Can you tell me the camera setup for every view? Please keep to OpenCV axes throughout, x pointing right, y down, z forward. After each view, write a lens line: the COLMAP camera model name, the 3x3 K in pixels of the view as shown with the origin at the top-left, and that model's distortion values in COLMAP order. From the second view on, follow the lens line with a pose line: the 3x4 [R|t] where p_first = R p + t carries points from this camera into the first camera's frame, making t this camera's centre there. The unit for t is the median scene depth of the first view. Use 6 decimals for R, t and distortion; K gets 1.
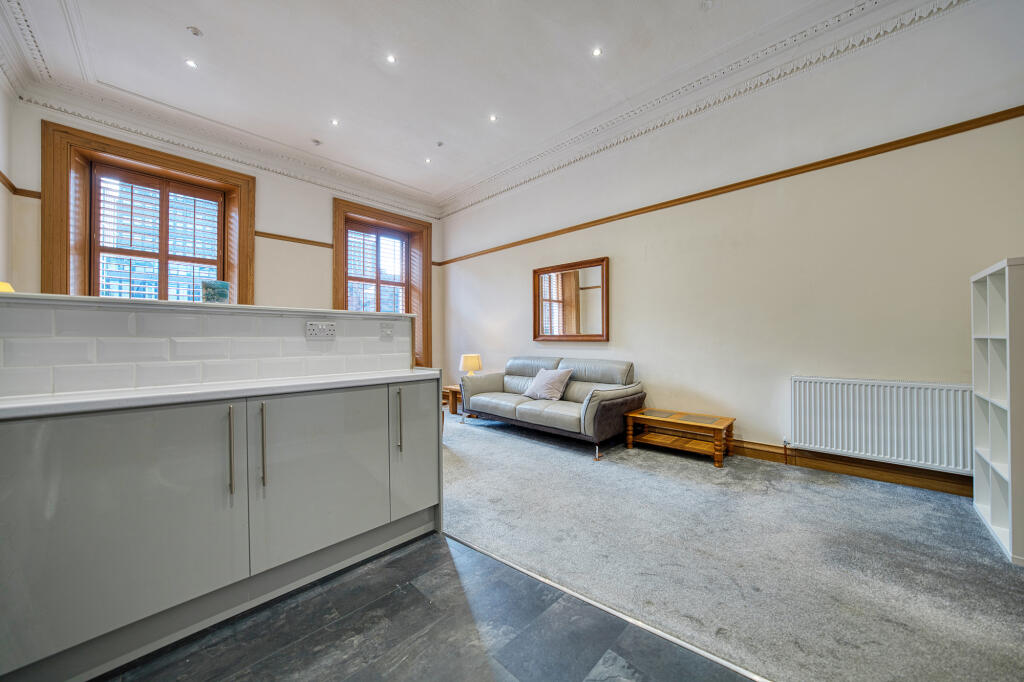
lens RADIAL K [[370.0, 0, 512.0], [0, 370.0, 341.0], [0, 0, 1]] dist [-0.009483, 0.000160]
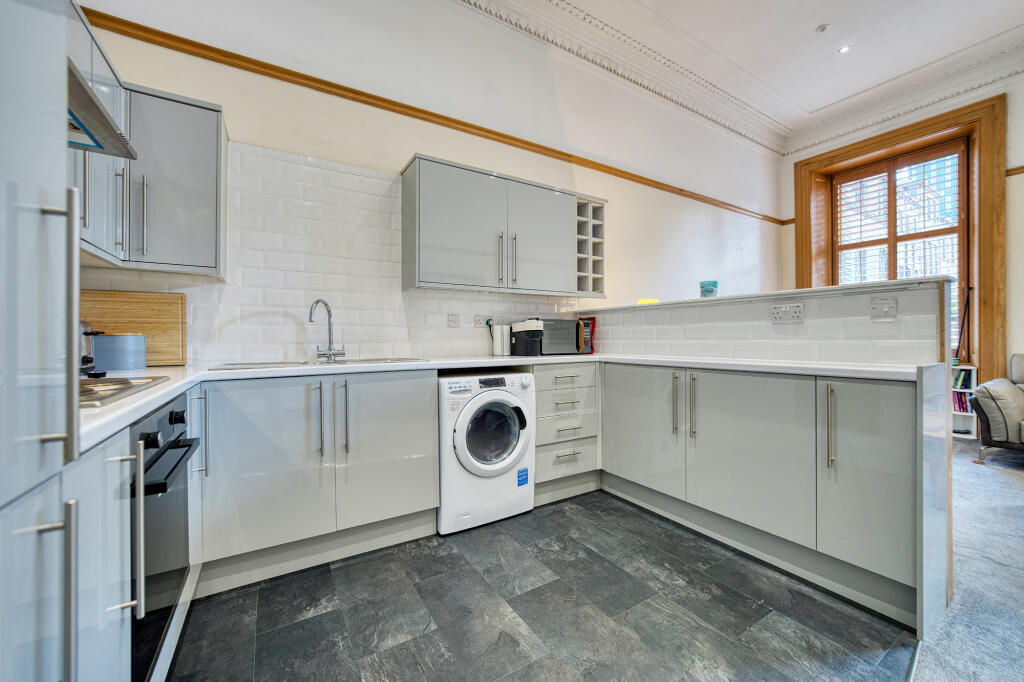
lens RADIAL K [[409.3, 0, 512.0], [0, 409.3, 341.0], [0, 0, 1]] dist [0.029160, 0.000021]
pose [[-0.253594, 0.014471, -0.967202, 0.664171], [0.006576, 0.999891, 0.013236, 0.023173], [0.967288, -0.003004, -0.253662, 0.565820]]
